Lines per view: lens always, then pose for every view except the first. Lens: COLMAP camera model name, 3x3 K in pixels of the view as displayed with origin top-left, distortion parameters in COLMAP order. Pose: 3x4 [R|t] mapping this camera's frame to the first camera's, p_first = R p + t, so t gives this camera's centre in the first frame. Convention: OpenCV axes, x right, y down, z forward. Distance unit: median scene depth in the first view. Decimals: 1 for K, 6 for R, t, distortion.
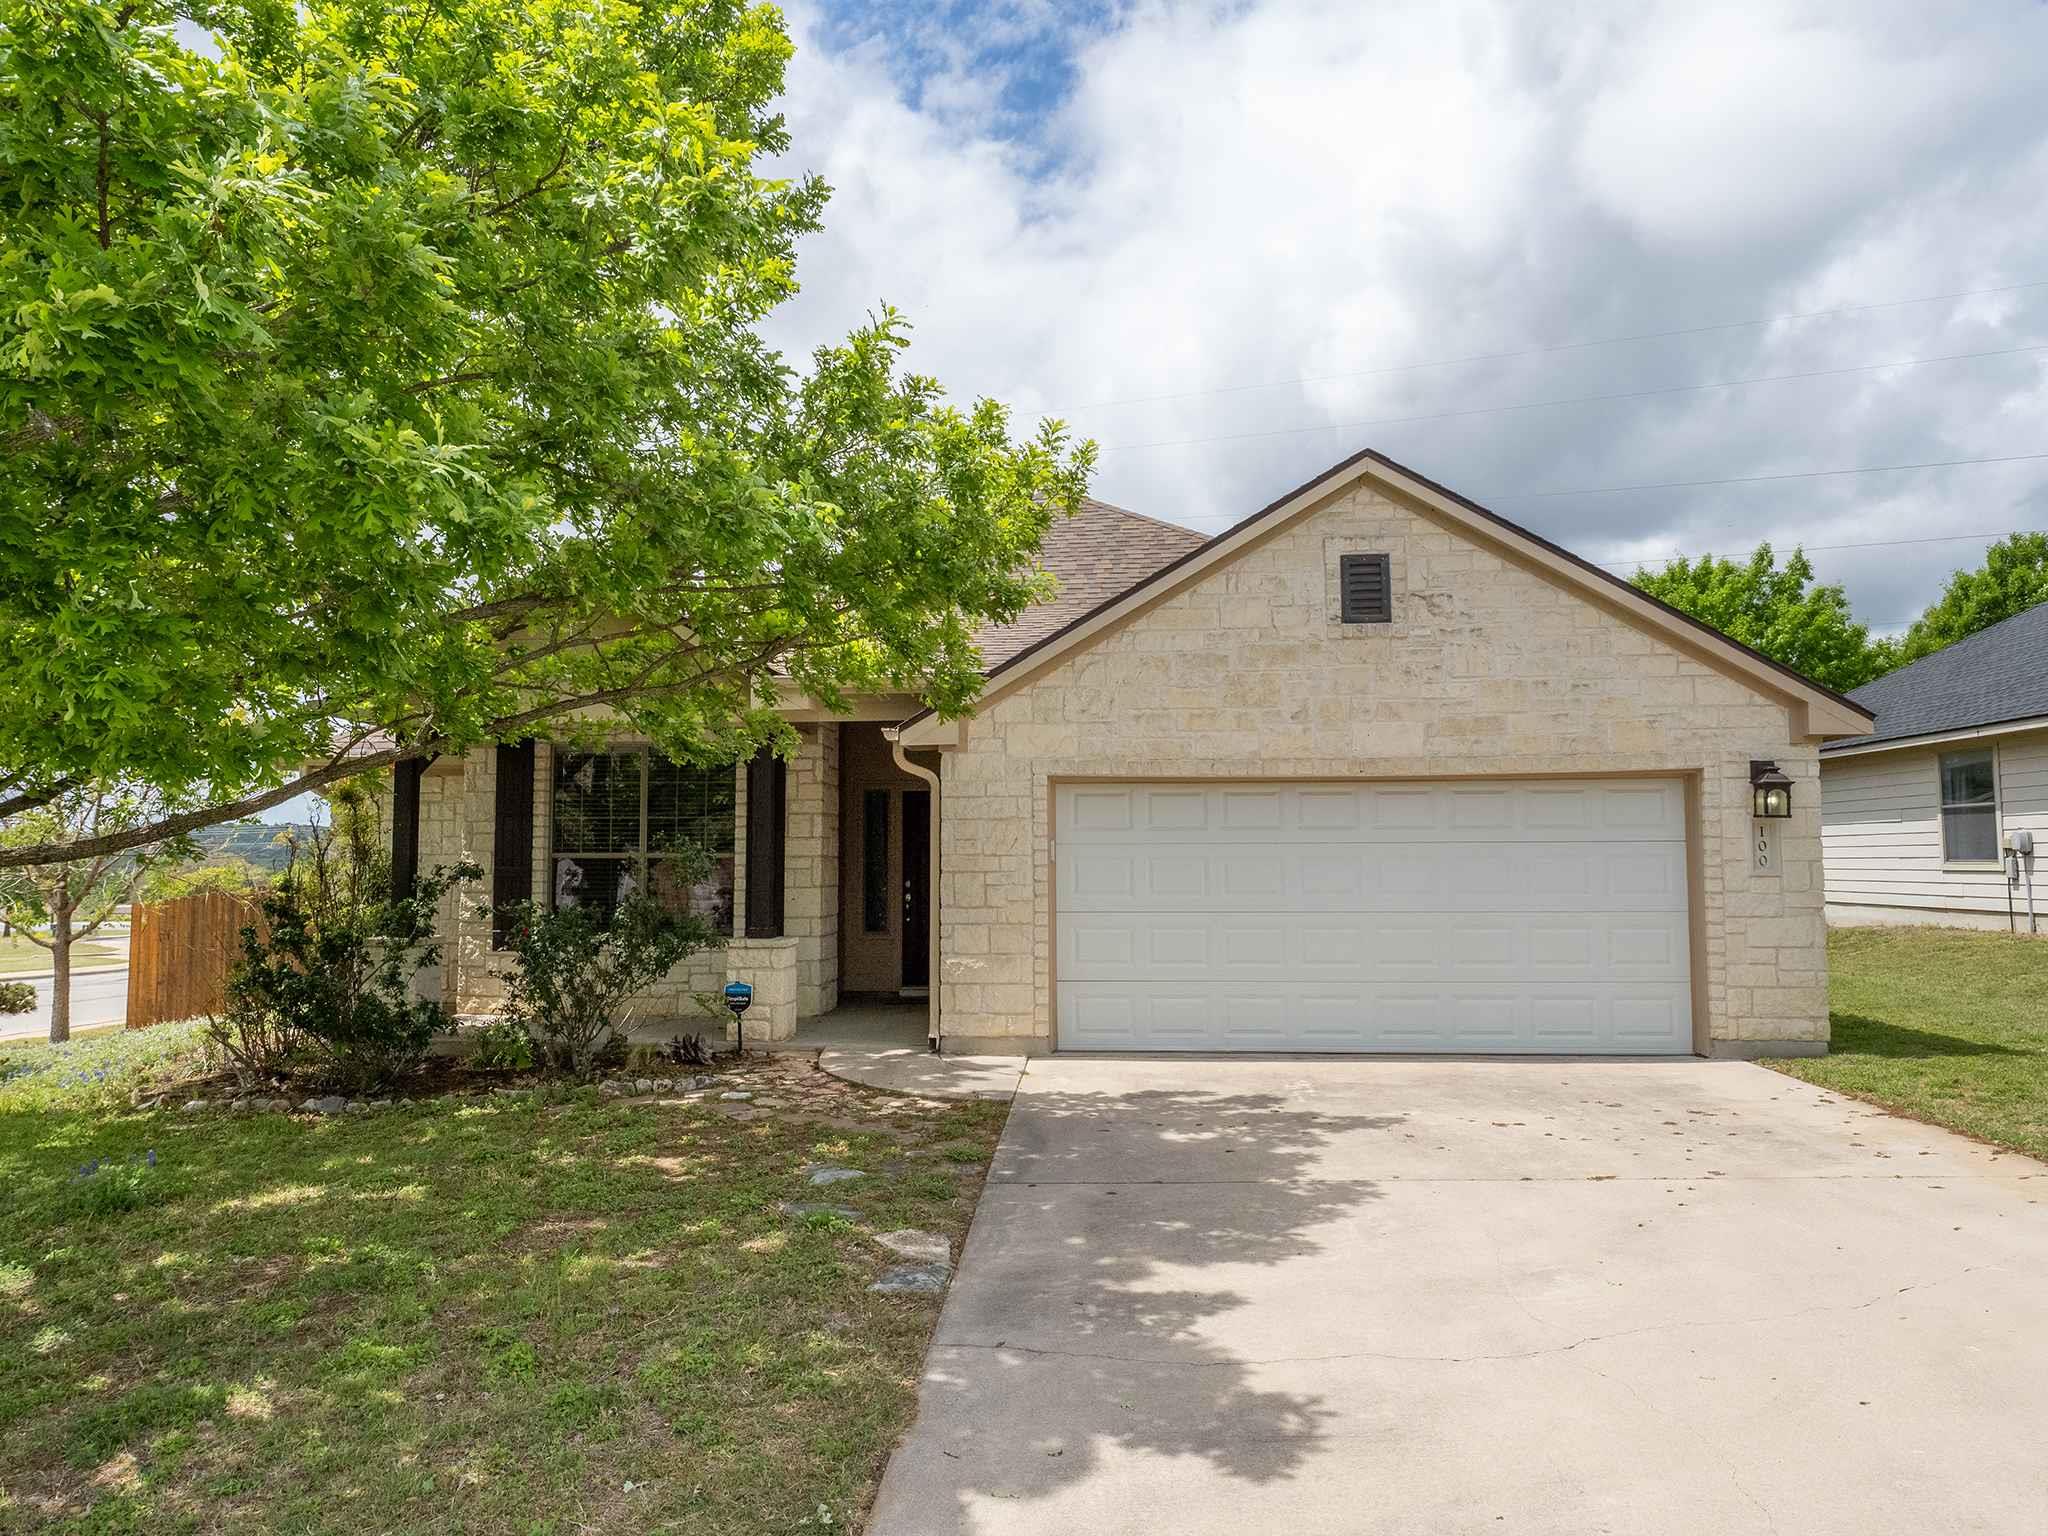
lens RADIAL K [[1458.3, 0, 1024.0], [0, 1458.3, 768.0], [0, 0, 1]] dist [0.003314, 0.000148]
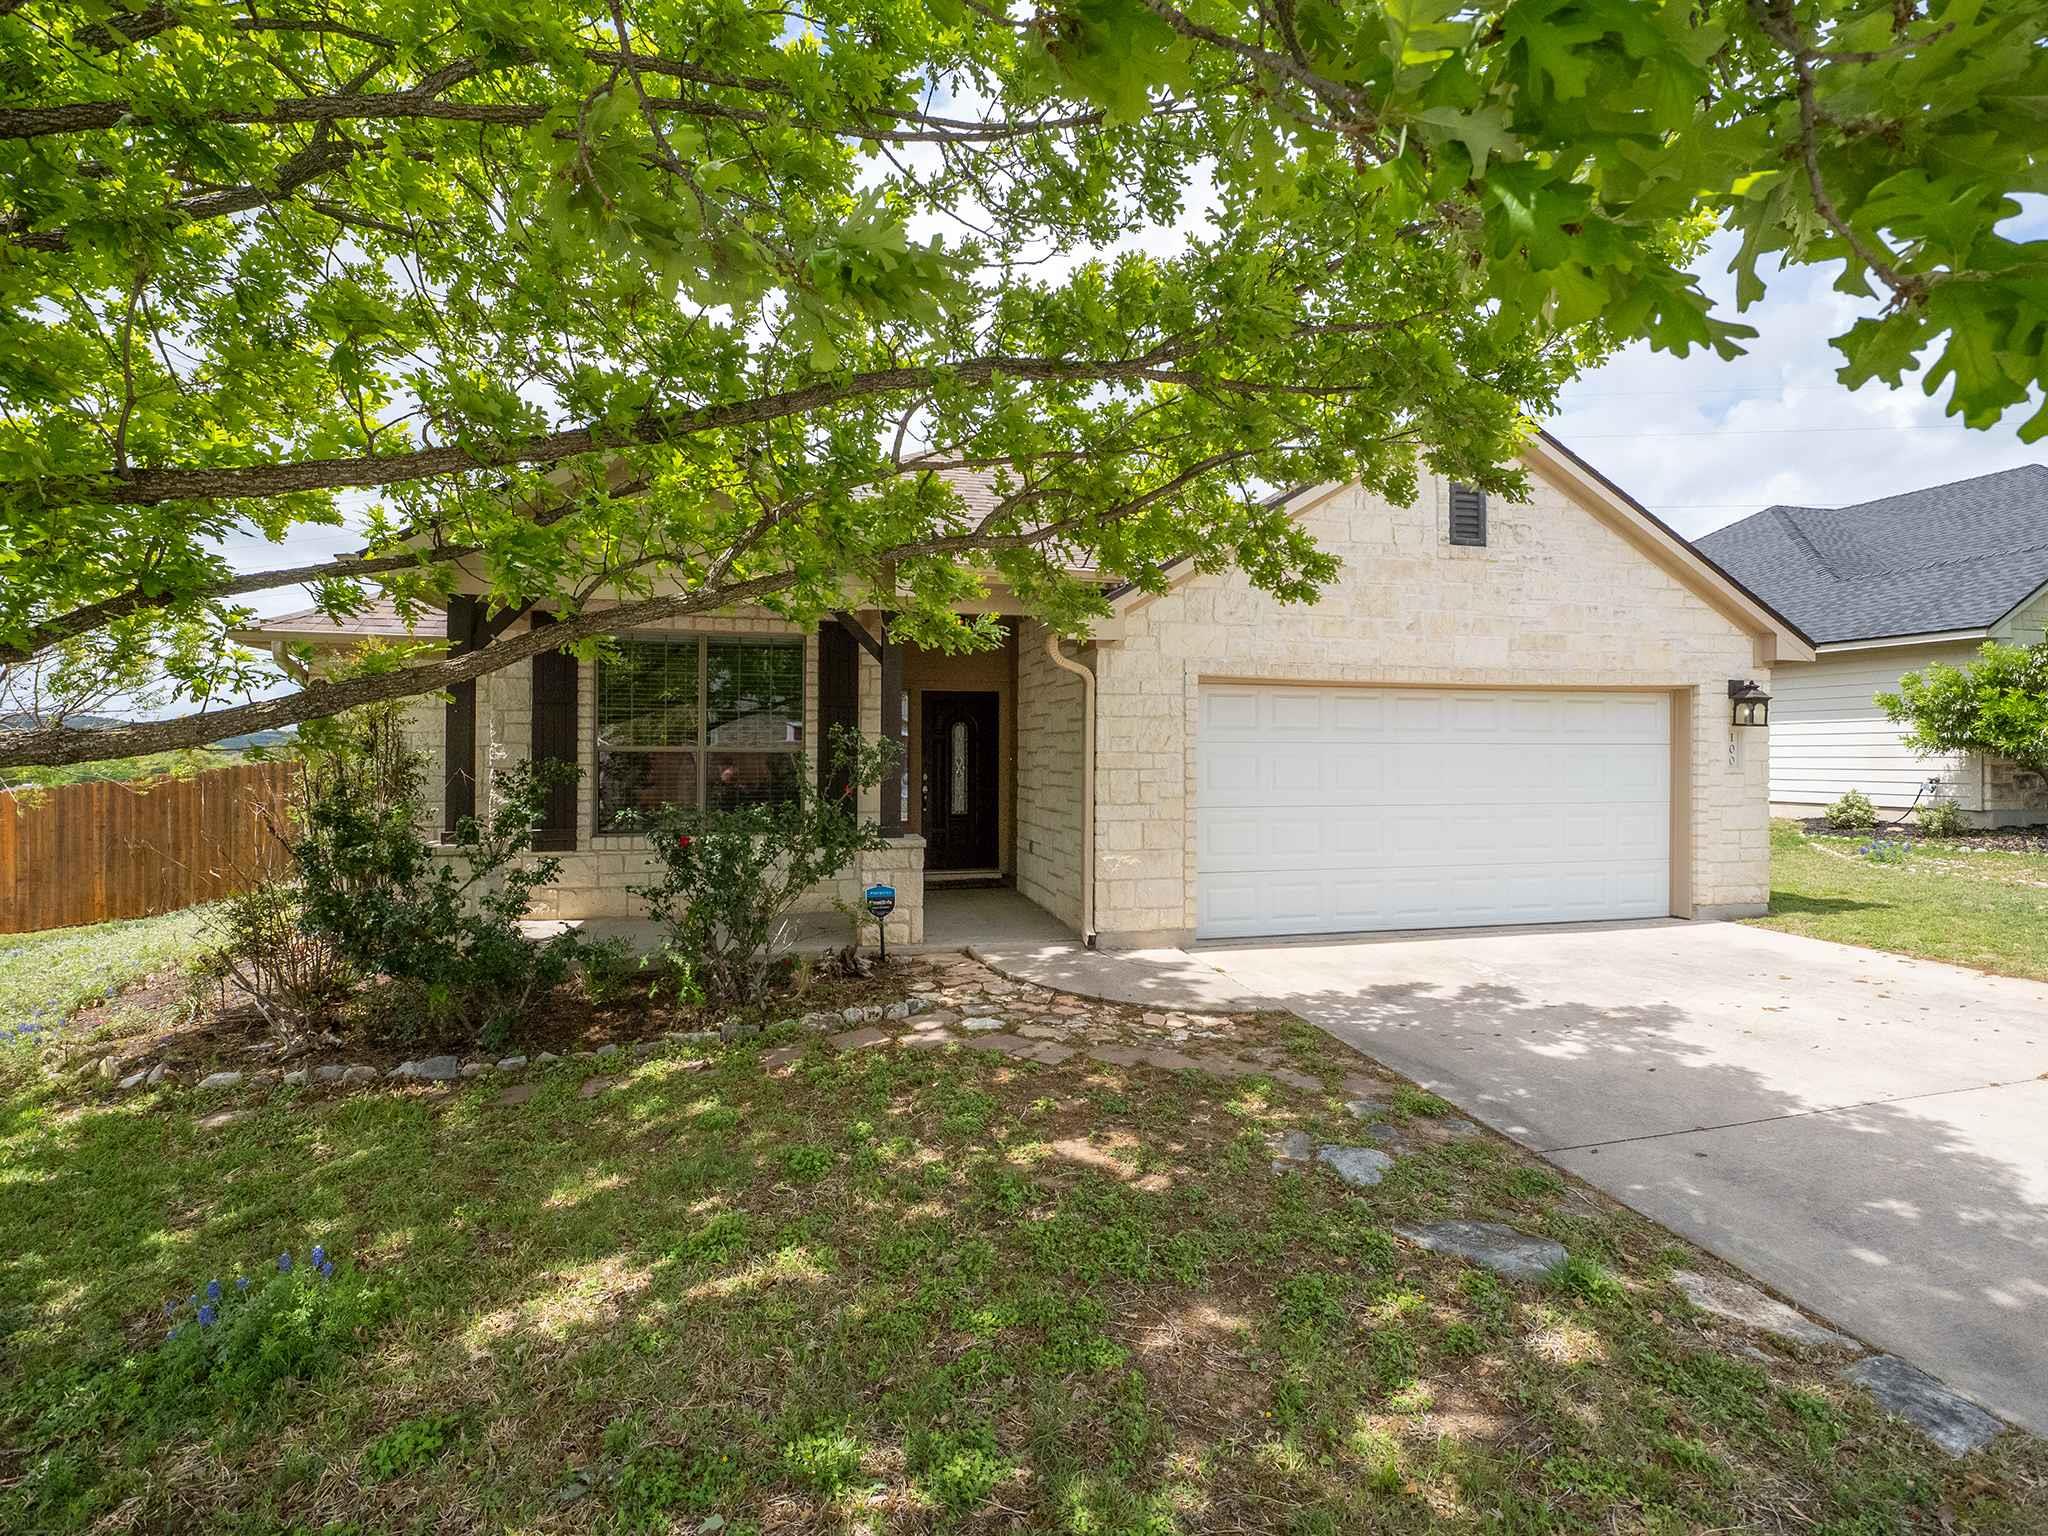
lens RADIAL K [[975.9, 0, 1014.7], [0, 975.9, 756.0], [0, 0, 1]] dist [-0.008720, -0.001856]
pose [[0.948613, 0.004715, 0.316402, -0.328127], [-0.026089, 0.997650, 0.063350, 0.022432], [-0.315360, -0.068349, 0.946507, 0.399984]]
